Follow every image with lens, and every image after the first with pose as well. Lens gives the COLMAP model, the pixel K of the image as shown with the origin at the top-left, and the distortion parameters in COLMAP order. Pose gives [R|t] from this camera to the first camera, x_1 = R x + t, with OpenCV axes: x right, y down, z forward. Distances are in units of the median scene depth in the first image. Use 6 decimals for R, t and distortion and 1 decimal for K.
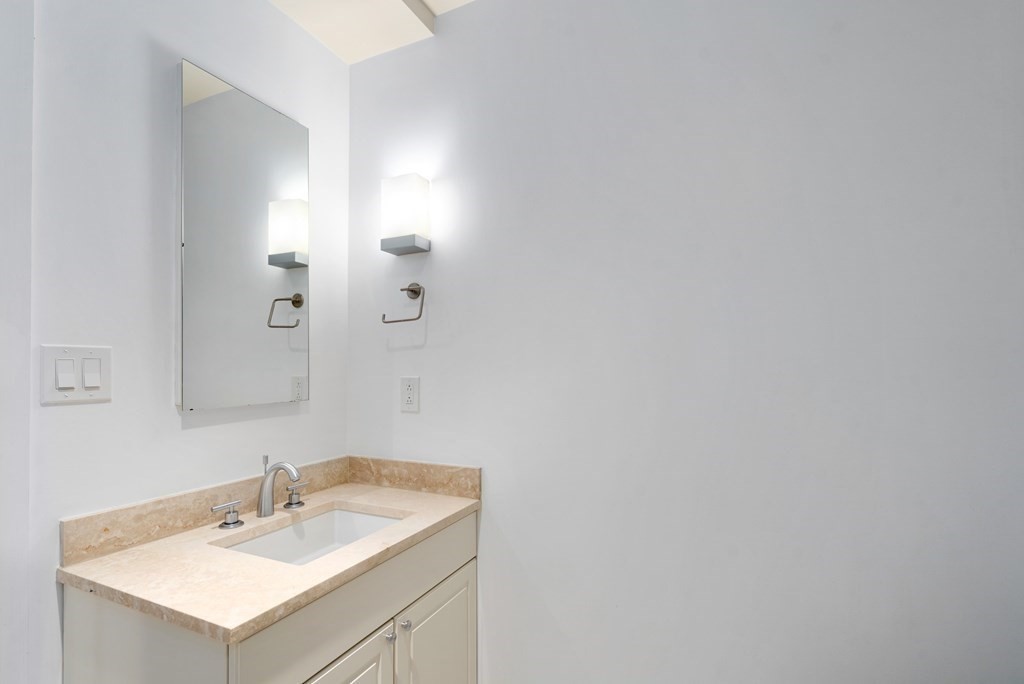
lens RADIAL K [[486.8, 0, 512.0], [0, 486.8, 342.0], [0, 0, 1]] dist [-0.000477, 0.000055]
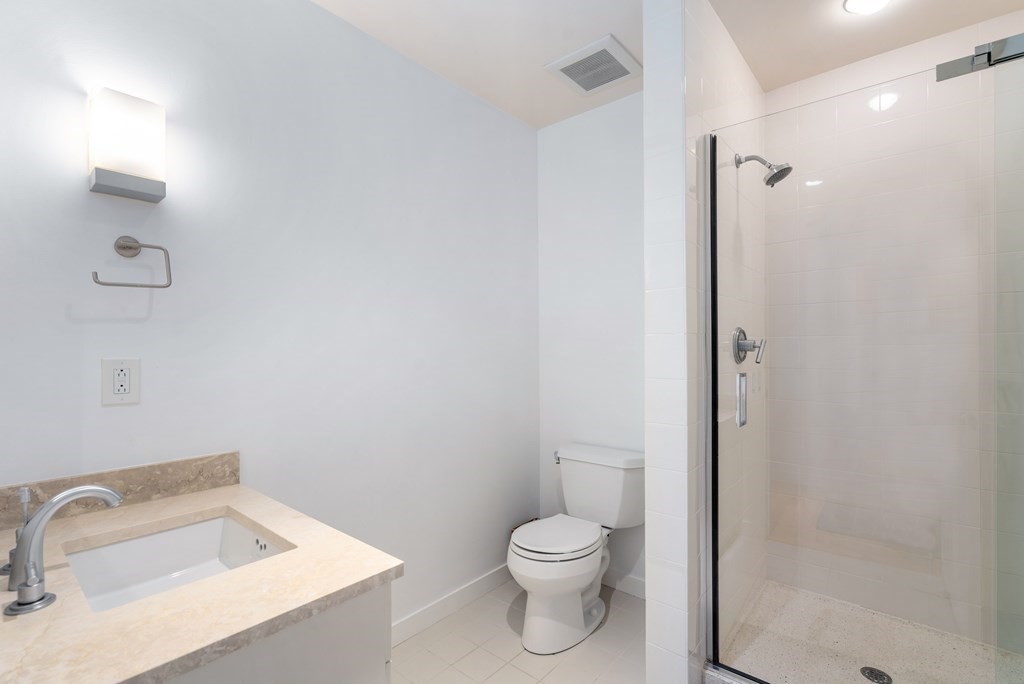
lens RADIAL K [[470.5, 0, 508.7], [0, 470.5, 330.7], [0, 0, 1]] dist [-0.001763, 0.000008]
pose [[0.266889, 0.041729, 0.962823, -0.801145], [-0.038957, 0.998713, -0.032486, 0.029937], [-0.962940, -0.028839, 0.268171, 0.234959]]
